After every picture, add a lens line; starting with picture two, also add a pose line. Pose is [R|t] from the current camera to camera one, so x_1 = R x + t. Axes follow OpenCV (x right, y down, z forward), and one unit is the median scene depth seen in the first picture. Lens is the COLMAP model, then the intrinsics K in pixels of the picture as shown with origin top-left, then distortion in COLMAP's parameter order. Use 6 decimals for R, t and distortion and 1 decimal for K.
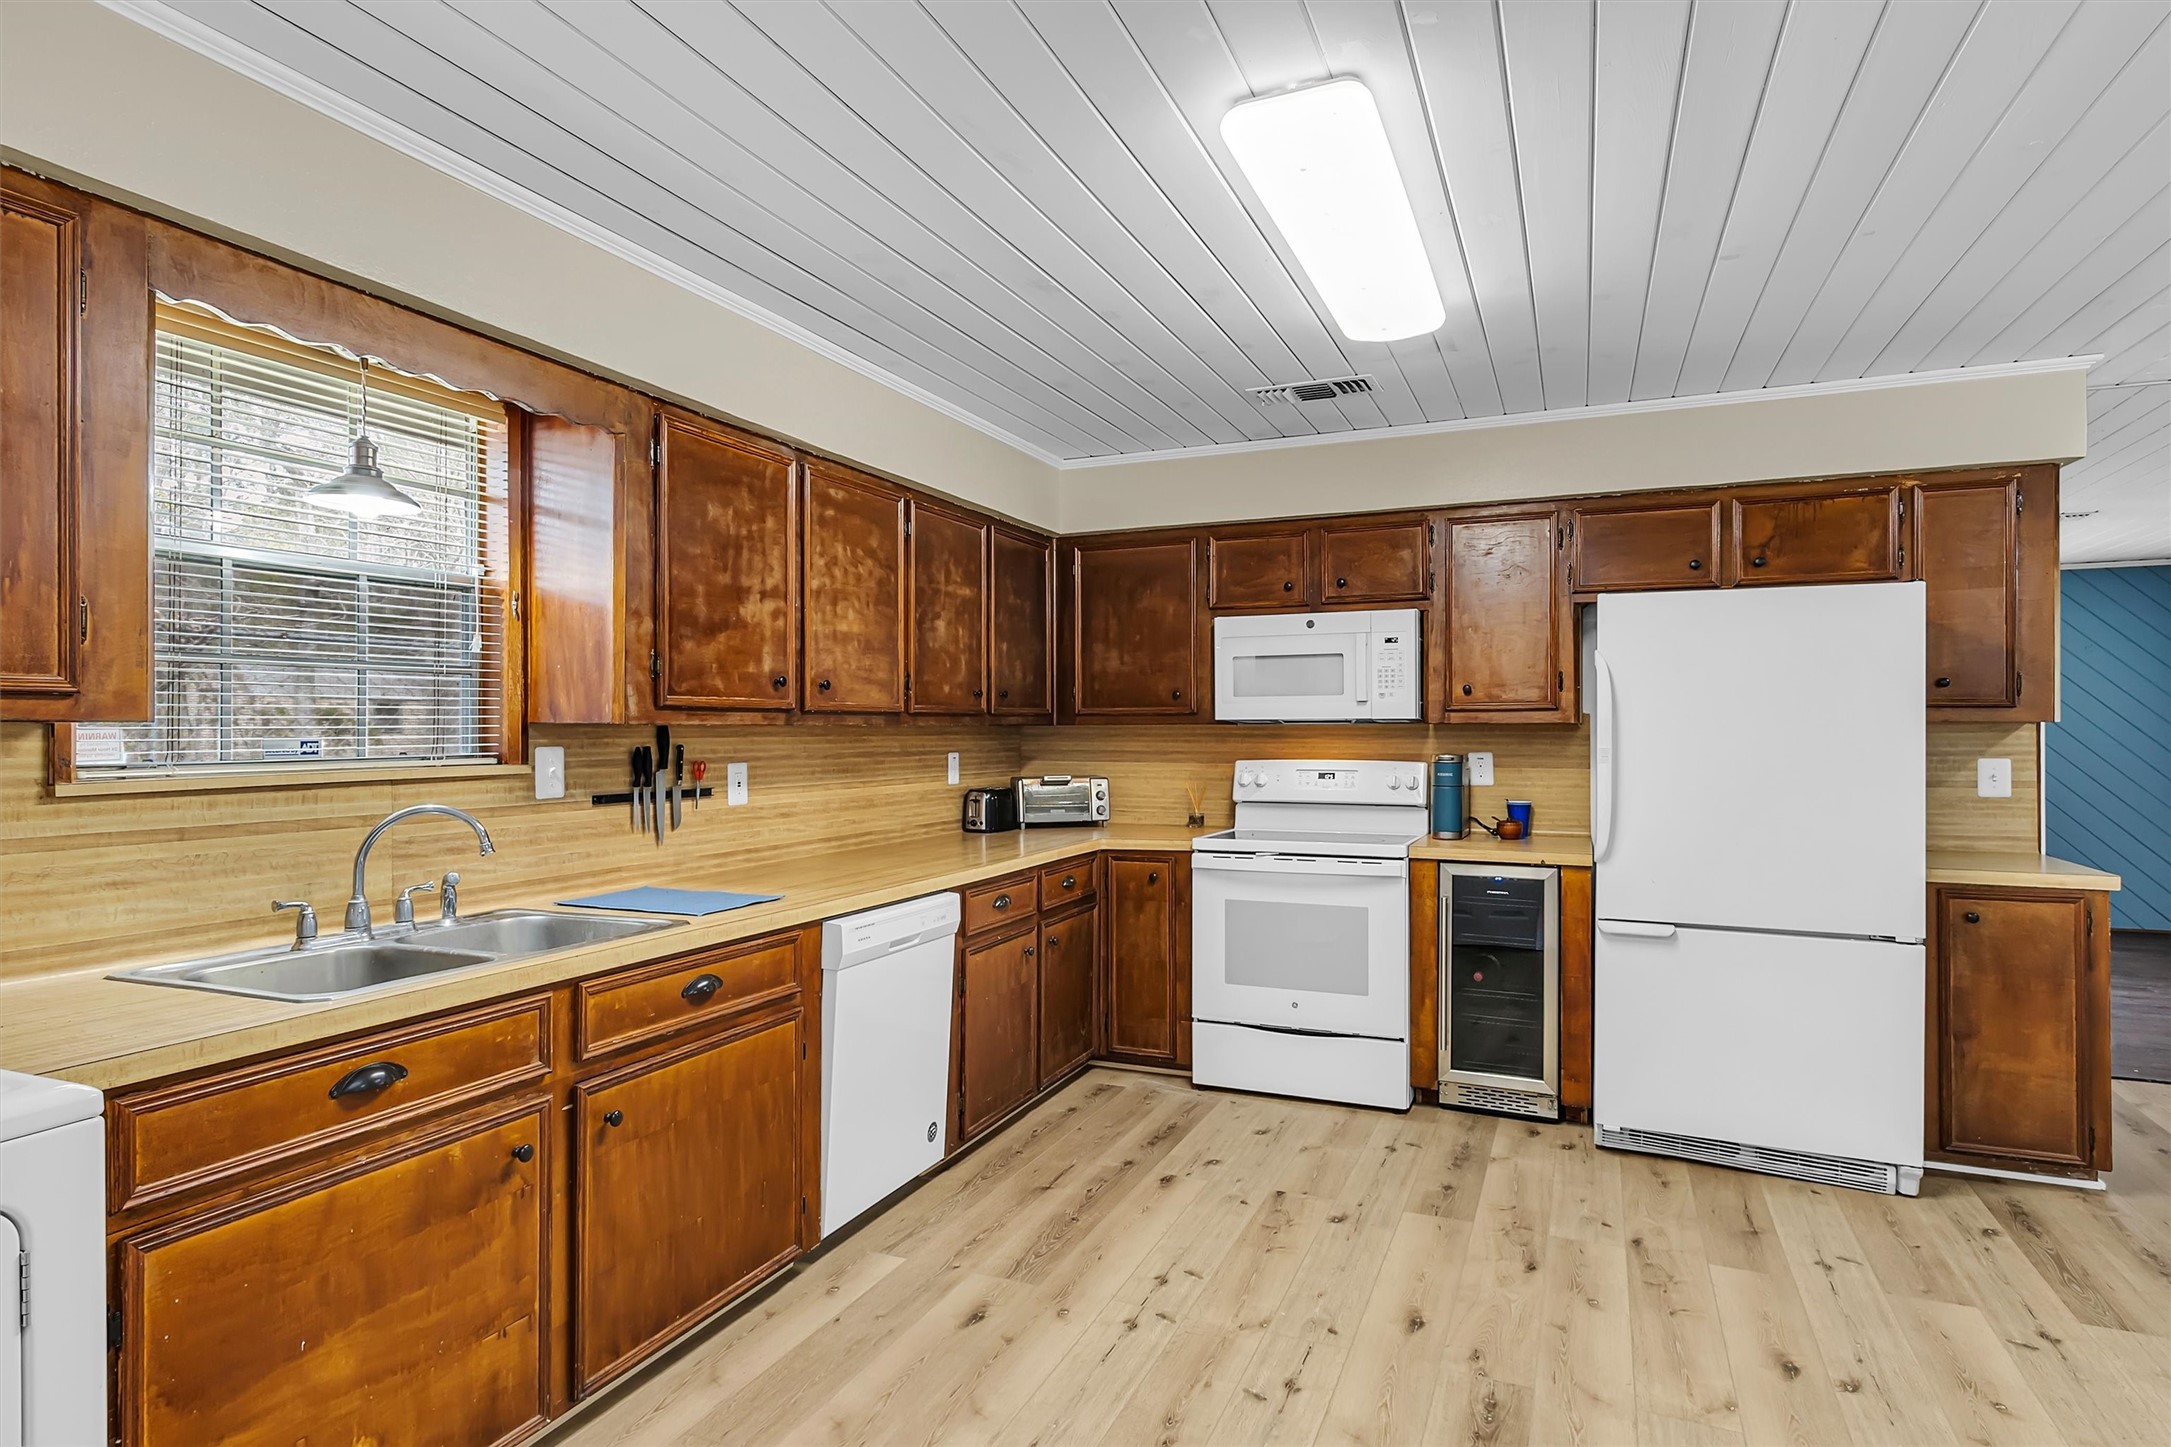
lens RADIAL K [[1185.7, 0, 1085.5], [0, 1185.7, 723.5], [0, 0, 1]] dist [-0.001225, -0.001745]
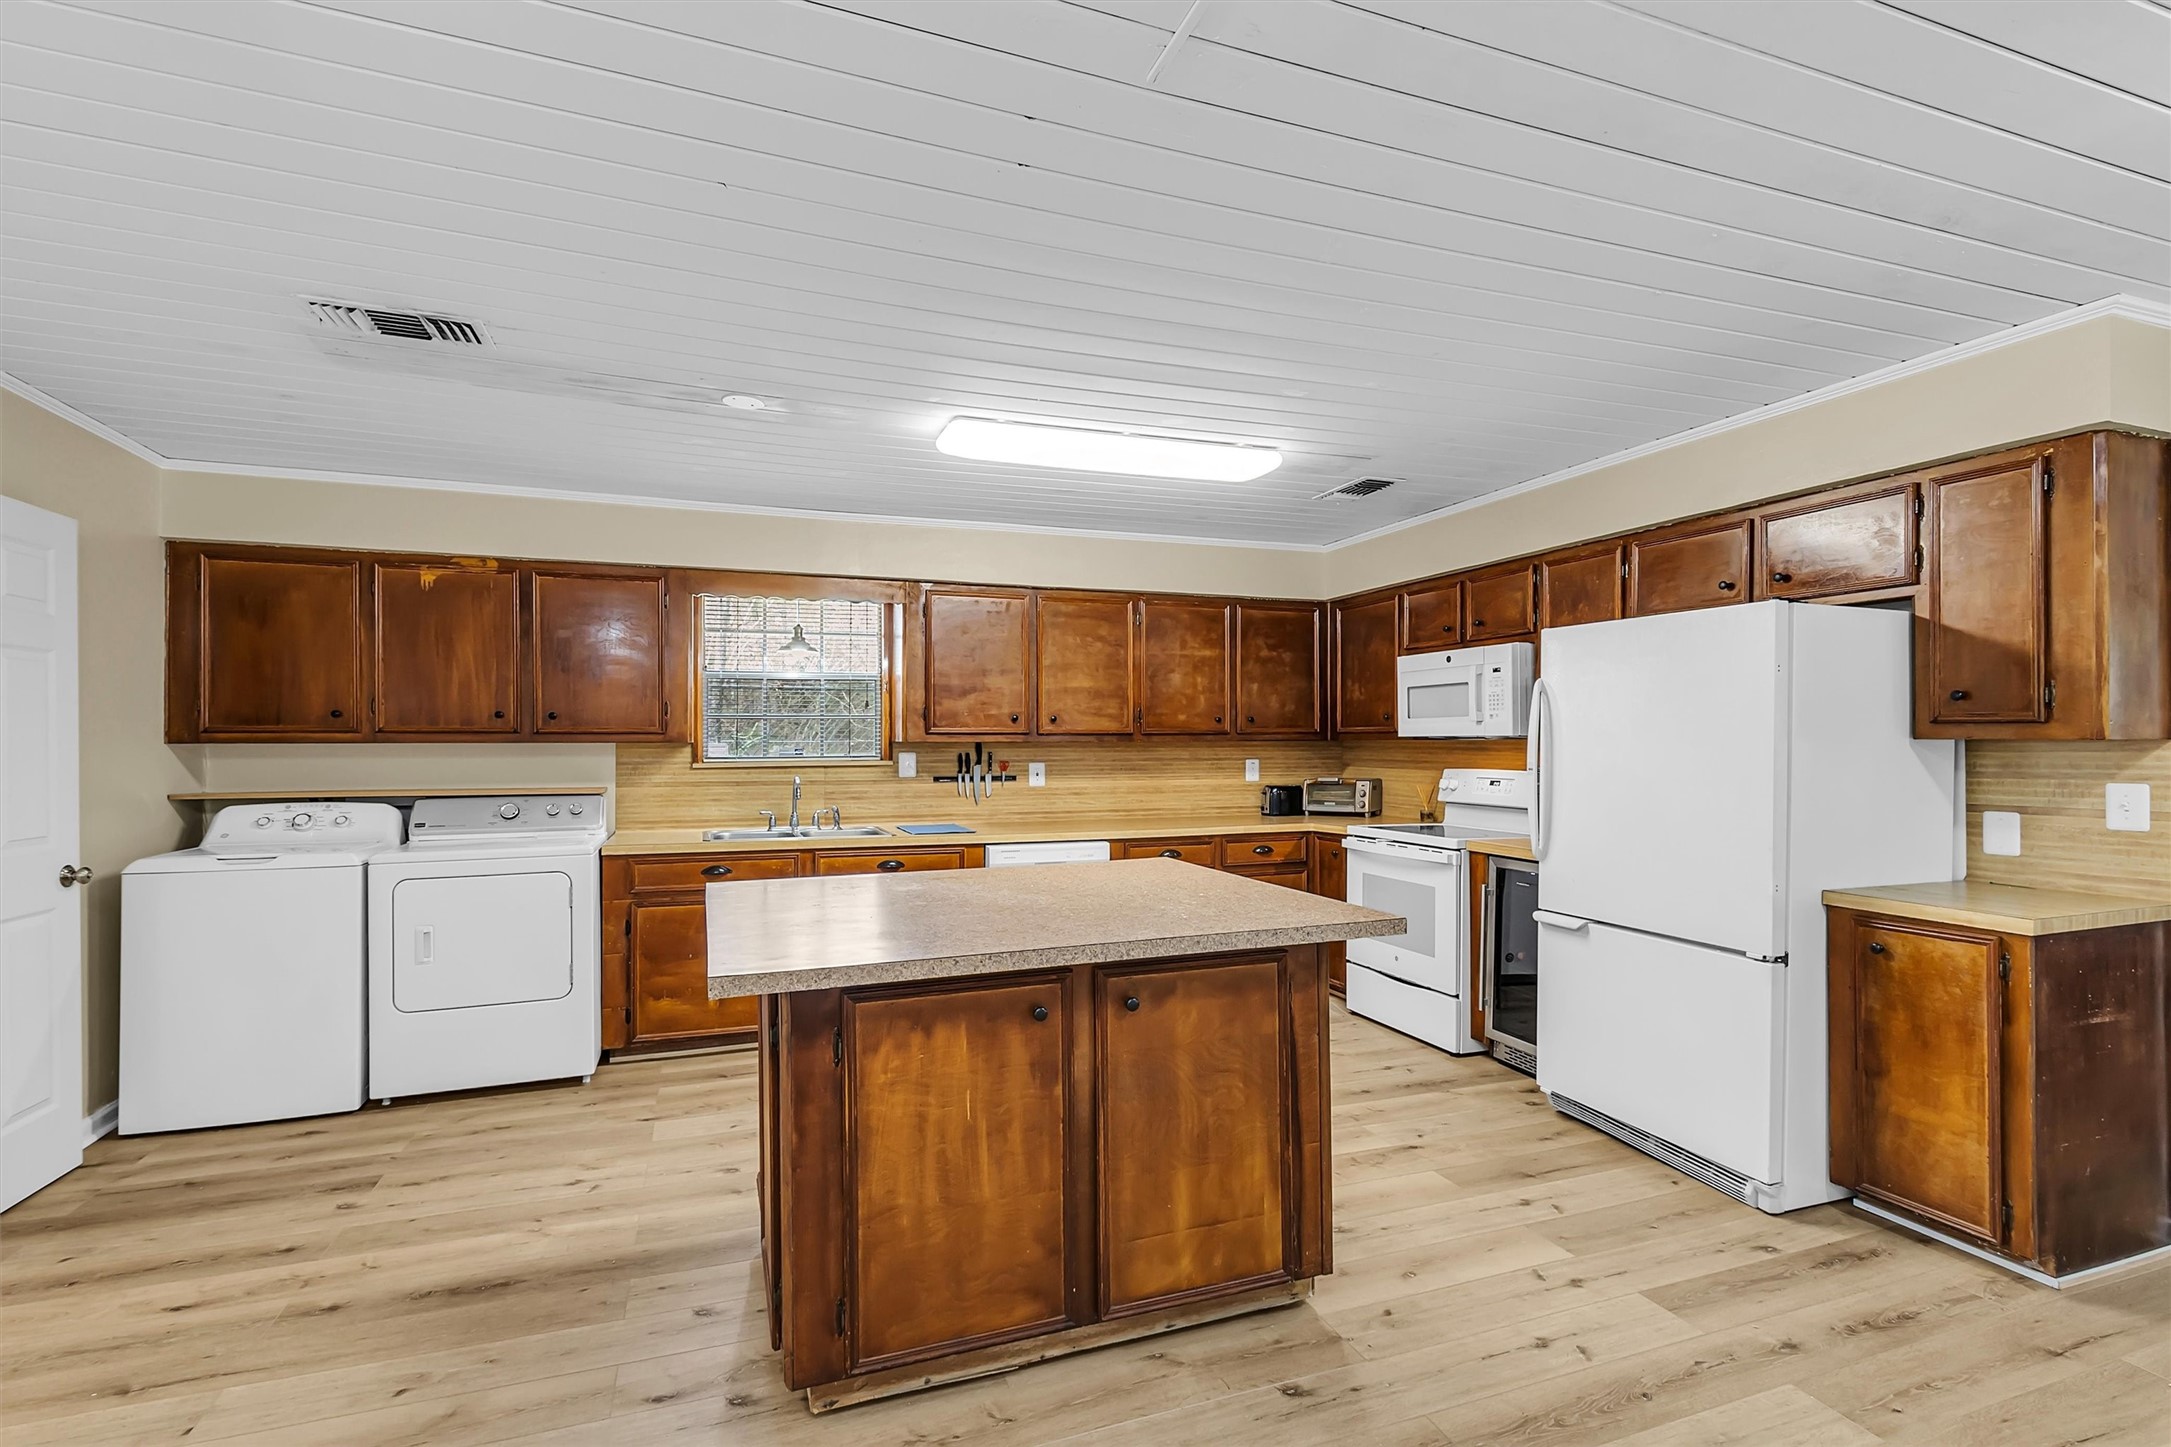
lens RADIAL K [[1029.8, 0, 1081.3], [0, 1029.8, 733.0], [0, 0, 1]] dist [-0.001245, 0.000151]
pose [[0.686945, -0.004372, -0.726696, 0.899918], [0.004005, 0.999989, -0.002229, -0.007804], [0.726699, -0.001379, 0.686955, -0.021099]]
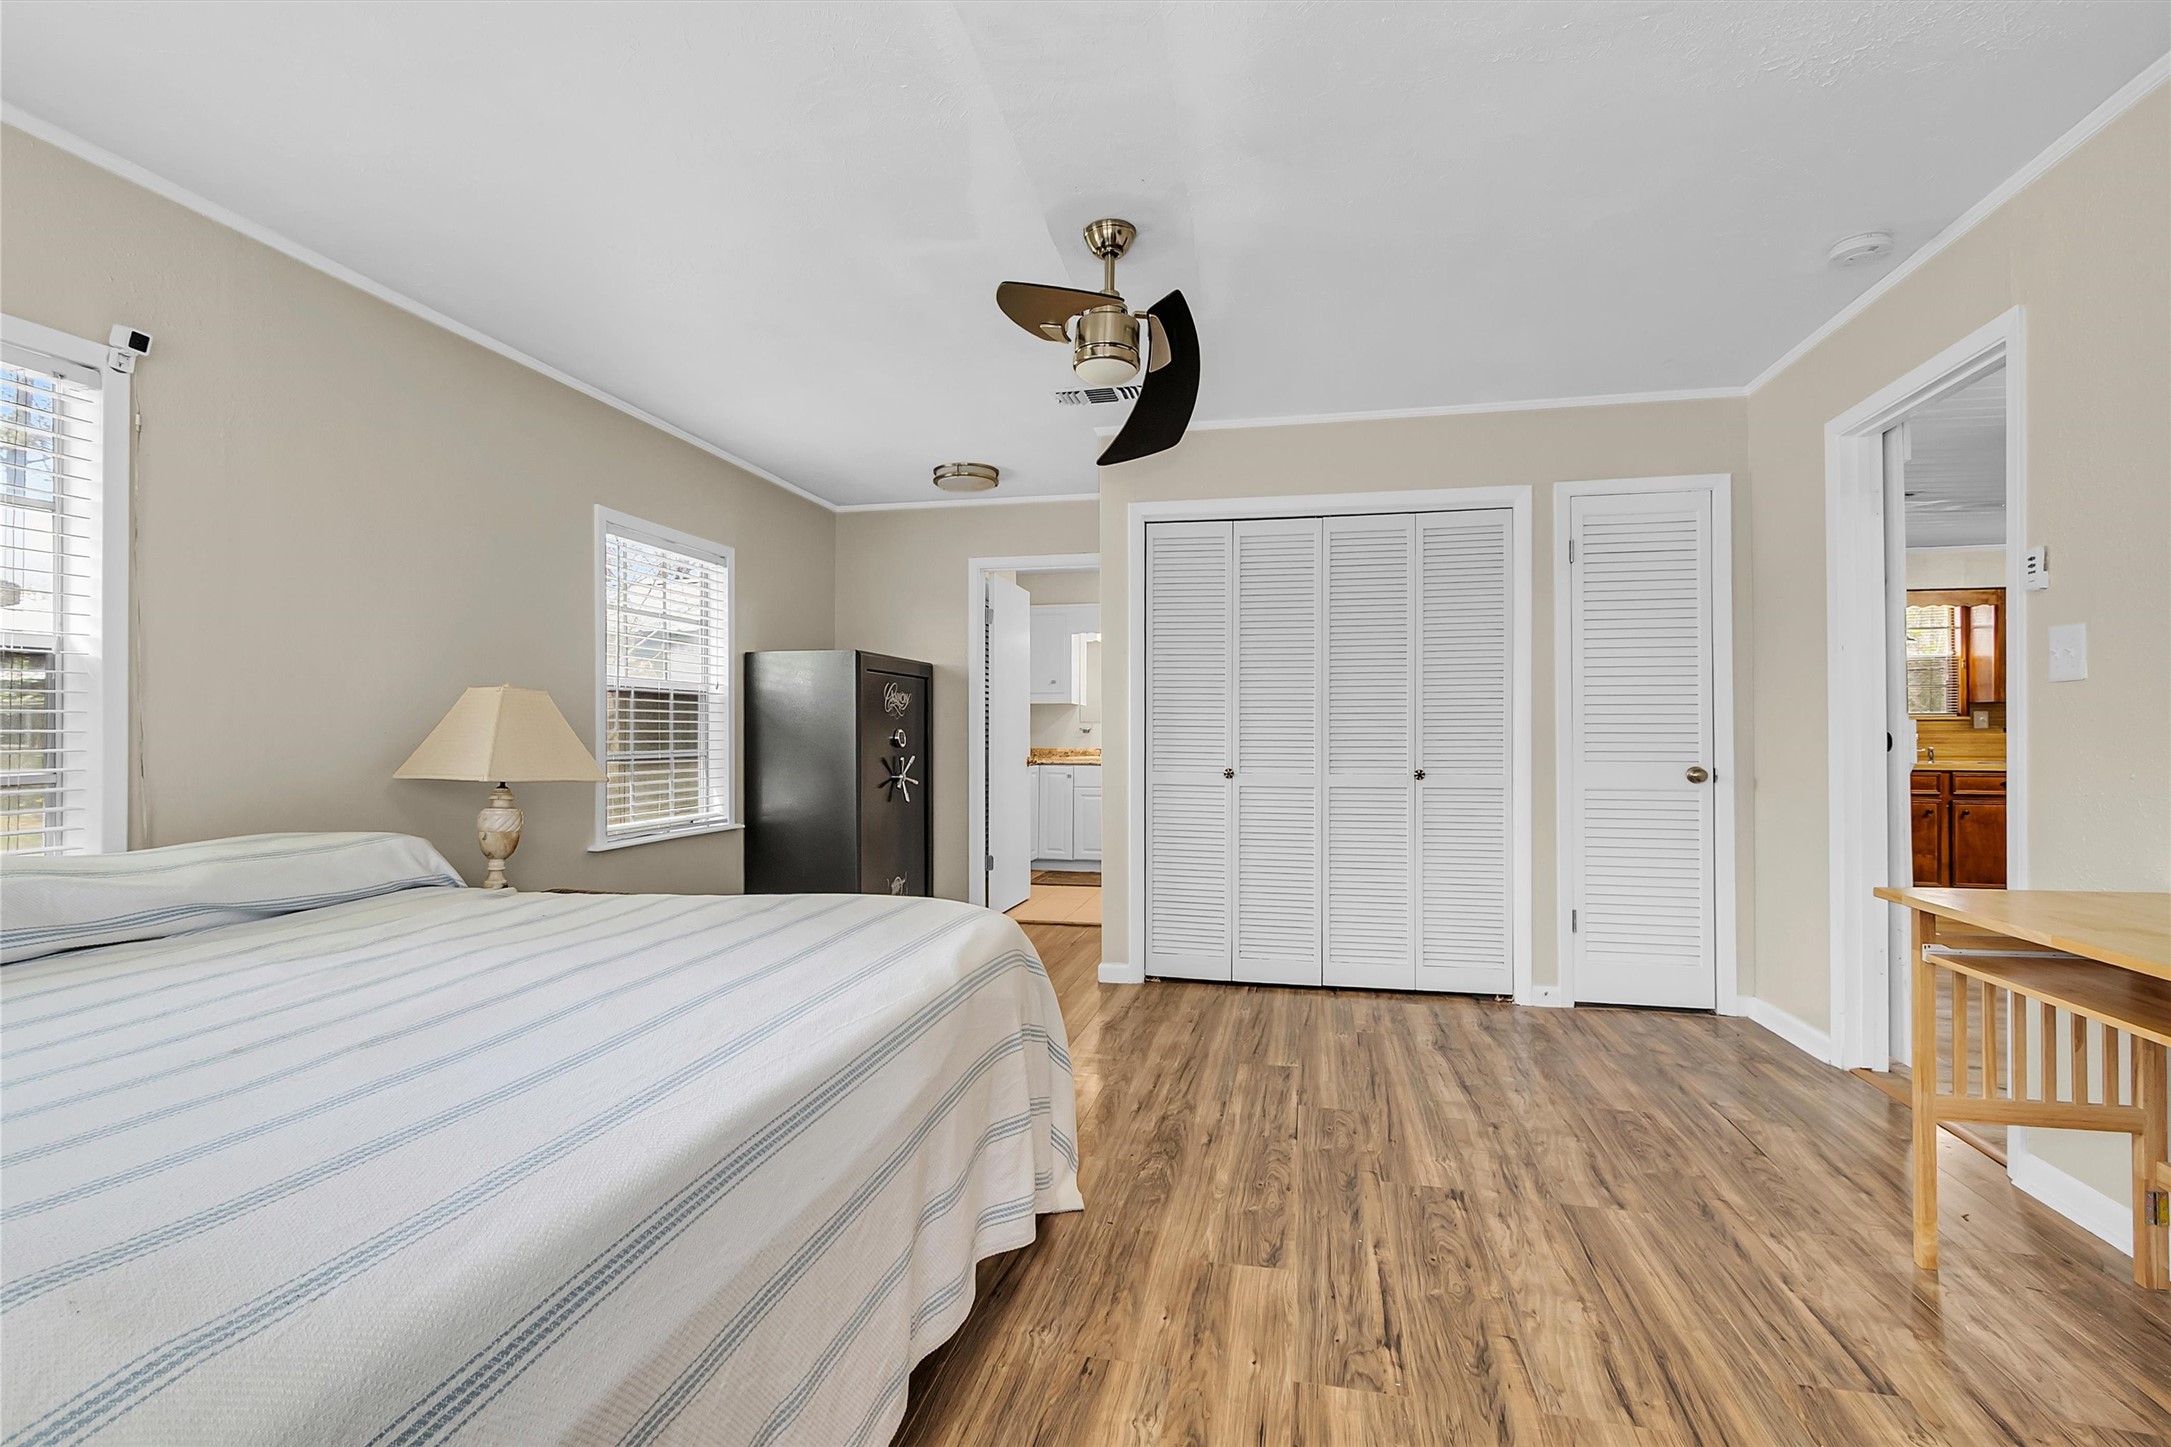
lens RADIAL K [[1029.8, 0, 1081.3], [0, 1029.8, 733.0], [0, 0, 1]] dist [-0.001245, 0.000151]
pose [[0.191337, -0.003935, -0.981516, 1.336430], [0.009284, 0.999954, -0.002199, 0.049917], [0.981480, -0.008692, 0.191365, -1.375467]]
